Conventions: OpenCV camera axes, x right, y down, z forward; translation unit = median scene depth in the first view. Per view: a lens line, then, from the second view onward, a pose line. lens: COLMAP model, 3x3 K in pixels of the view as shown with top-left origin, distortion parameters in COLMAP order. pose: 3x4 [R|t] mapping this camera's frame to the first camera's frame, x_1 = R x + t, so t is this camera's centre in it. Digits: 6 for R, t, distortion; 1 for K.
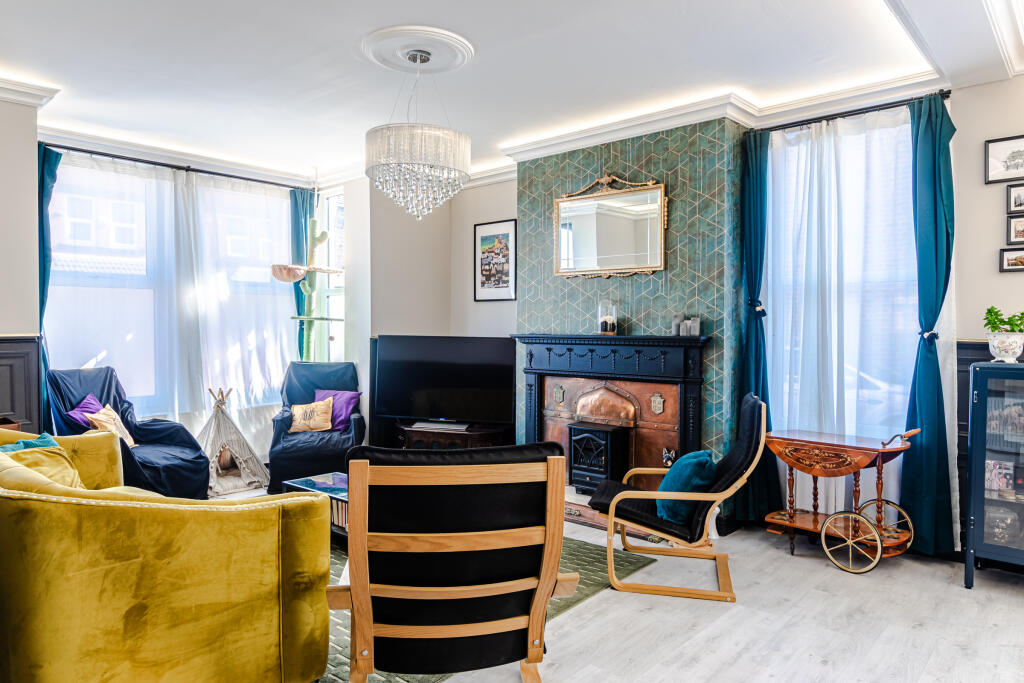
lens RADIAL K [[658.8, 0, 517.1], [0, 658.8, 337.2], [0, 0, 1]] dist [-0.004482, 0.000220]
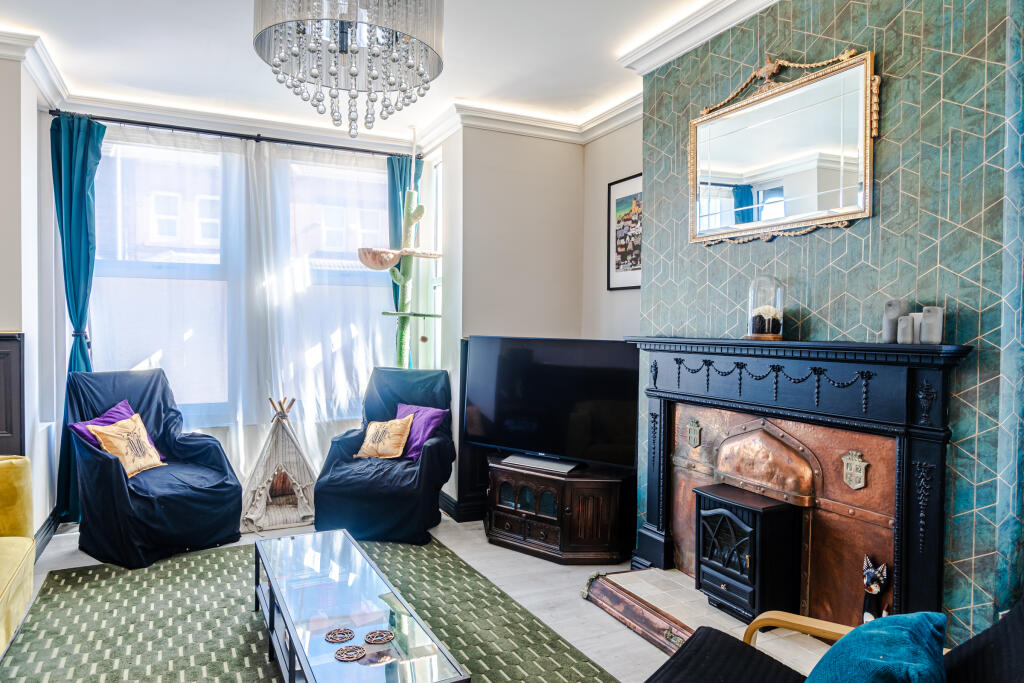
lens RADIAL K [[658.8, 0, 517.3], [0, 658.8, 339.5], [0, 0, 1]] dist [-0.004482, 0.000220]
pose [[0.927716, 0.011839, -0.373098, 0.145010], [-0.010774, 0.999930, 0.004939, -0.003616], [0.373131, -0.000562, 0.927779, 0.374168]]
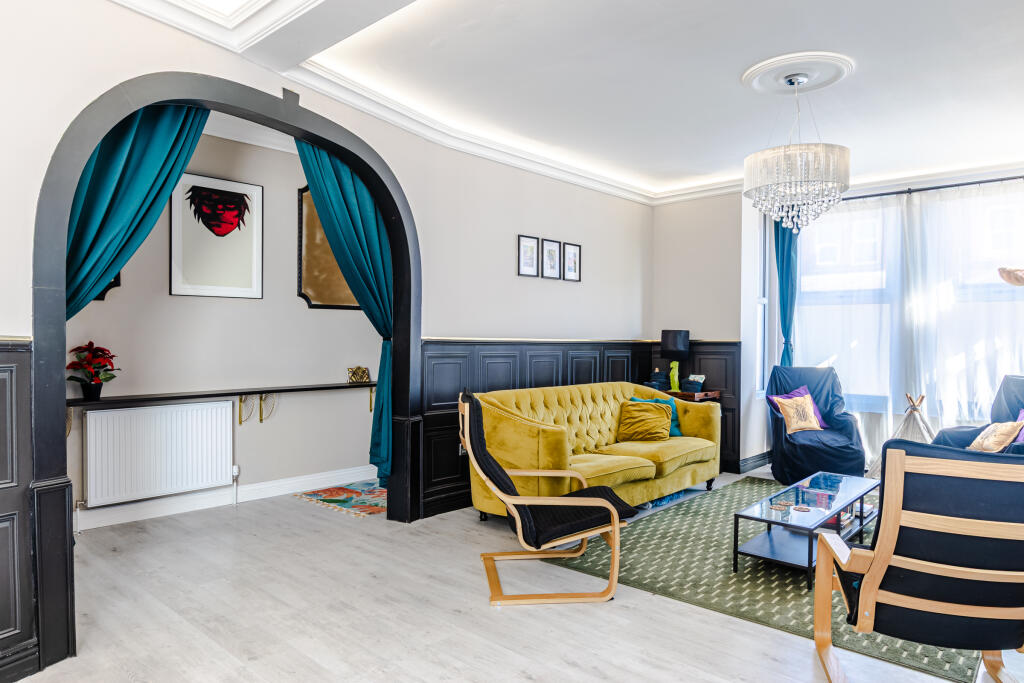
lens RADIAL K [[658.8, 0, 528.0], [0, 658.8, 336.2], [0, 0, 1]] dist [-0.004482, 0.000220]
pose [[0.002911, -0.003972, -0.999988, 0.651243], [-0.025772, 0.999660, -0.004046, 0.005467], [0.999664, 0.025783, 0.002808, 0.415496]]
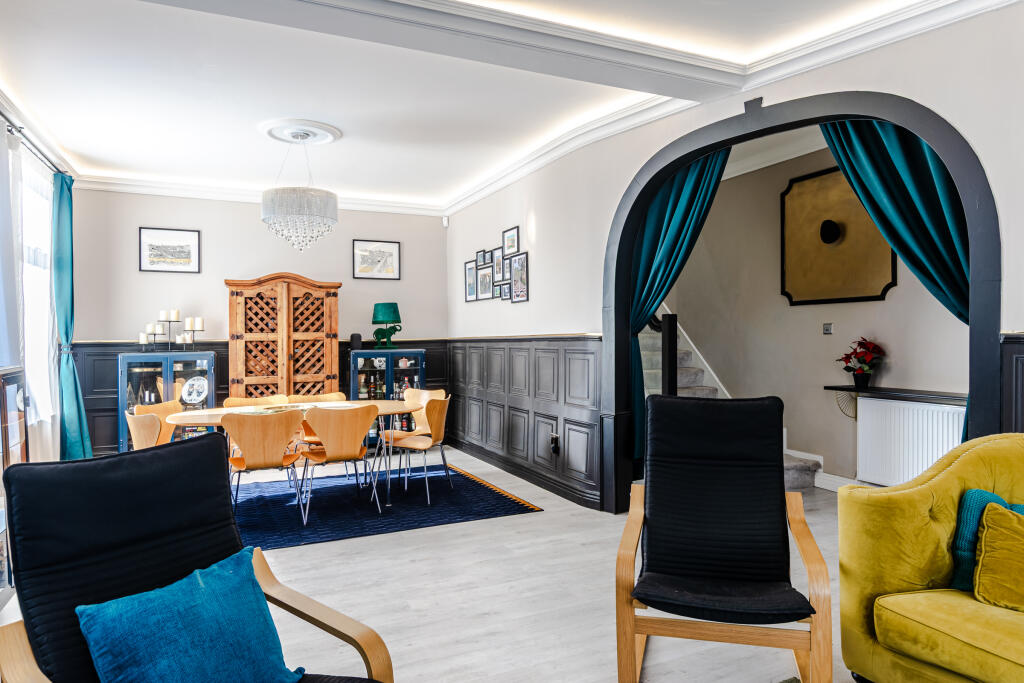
lens RADIAL K [[658.8, 0, 521.8], [0, 658.8, 348.1], [0, 0, 1]] dist [-0.004482, 0.000220]
pose [[-0.915464, 0.000762, 0.402398, -0.108372], [0.016998, 0.999179, 0.036779, -0.005282], [-0.402040, 0.040510, -0.914725, 0.947644]]
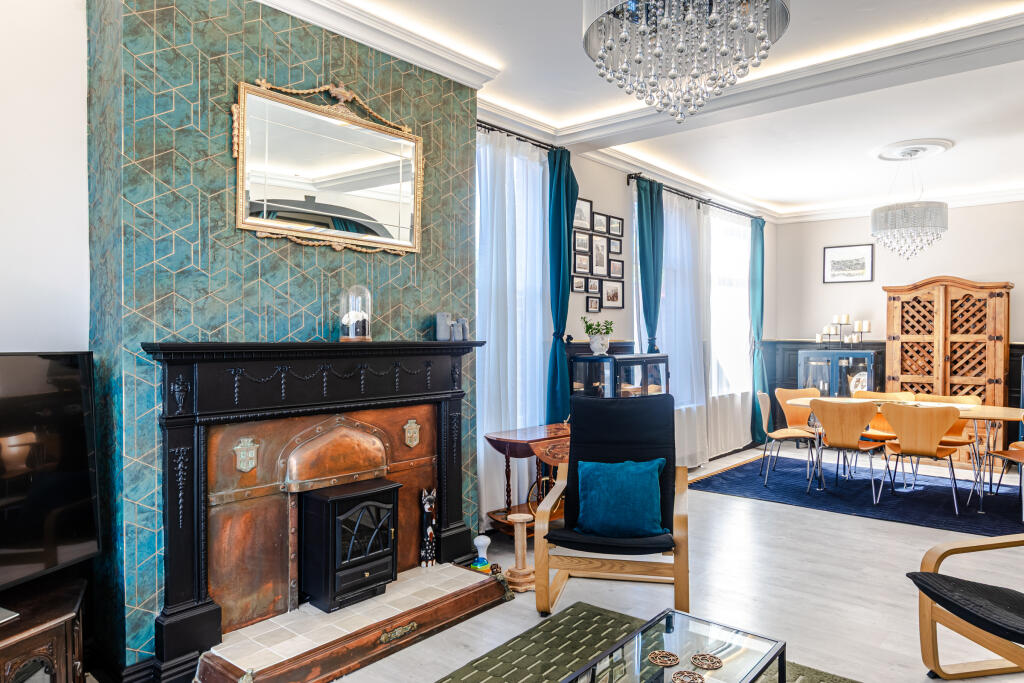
lens RADIAL K [[658.8, 0, 515.0], [0, 658.8, 347.7], [0, 0, 1]] dist [-0.004482, 0.000220]
pose [[-0.007775, -0.018111, 0.999806, -0.482279], [0.014525, 0.999728, 0.018222, -0.006041], [-0.999864, 0.014663, -0.007509, 0.819938]]
